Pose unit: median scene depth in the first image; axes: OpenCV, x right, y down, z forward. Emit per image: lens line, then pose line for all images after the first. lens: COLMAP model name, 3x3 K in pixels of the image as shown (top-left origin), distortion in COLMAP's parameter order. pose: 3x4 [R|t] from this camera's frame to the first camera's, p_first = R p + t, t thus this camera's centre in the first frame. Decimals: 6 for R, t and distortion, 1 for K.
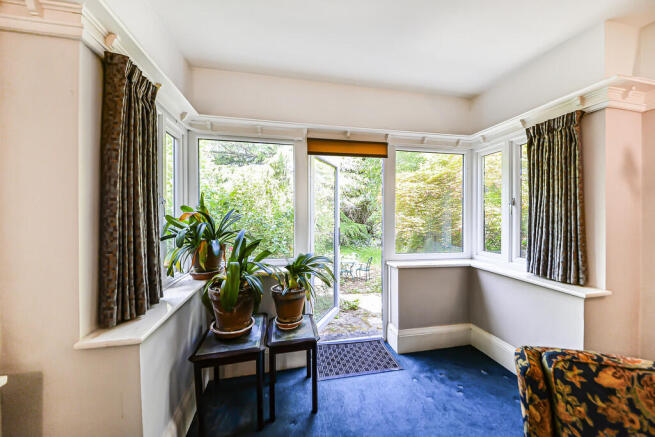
lens RADIAL K [[235.8, 0, 327.2], [0, 235.8, 214.1], [0, 0, 1]] dist [-0.000354, -0.000050]
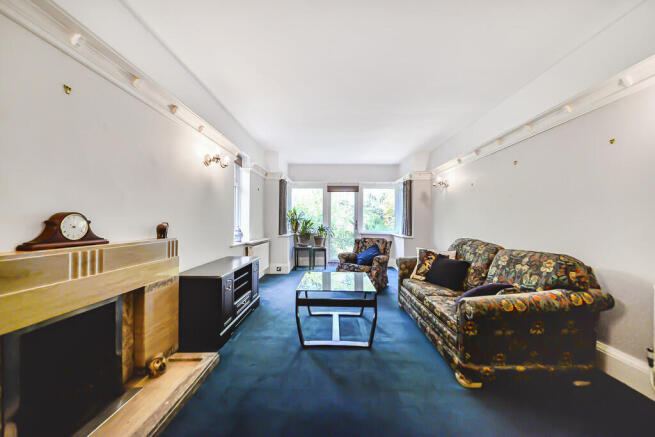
lens RADIAL K [[226.2, 0, 327.5], [0, 226.2, 218.5], [0, 0, 1]] dist [0.000010, -0.000086]
pose [[0.977405, 0.006546, -0.211274, 0.608751], [-0.009466, 0.999873, -0.012812, 0.116095], [0.211163, 0.014523, 0.977343, -2.019018]]
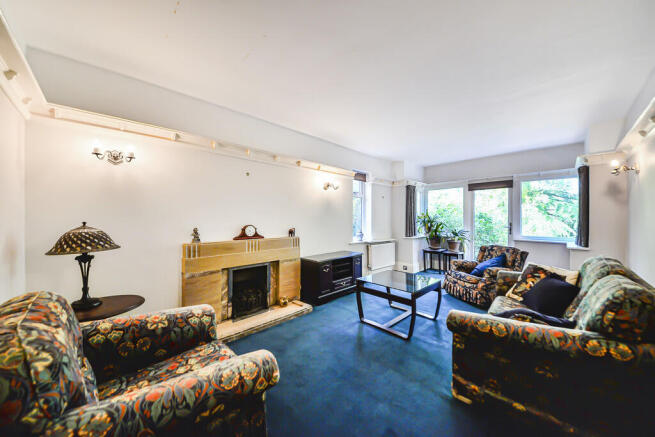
lens RADIAL K [[229.7, 0, 332.2], [0, 229.7, 217.2], [0, 0, 1]] dist [-0.000196, -0.000125]
pose [[0.551358, -0.001986, -0.834267, 1.463717], [-0.002805, 0.999987, -0.004234, 0.044239], [0.834264, 0.004675, 0.551345, -1.950045]]
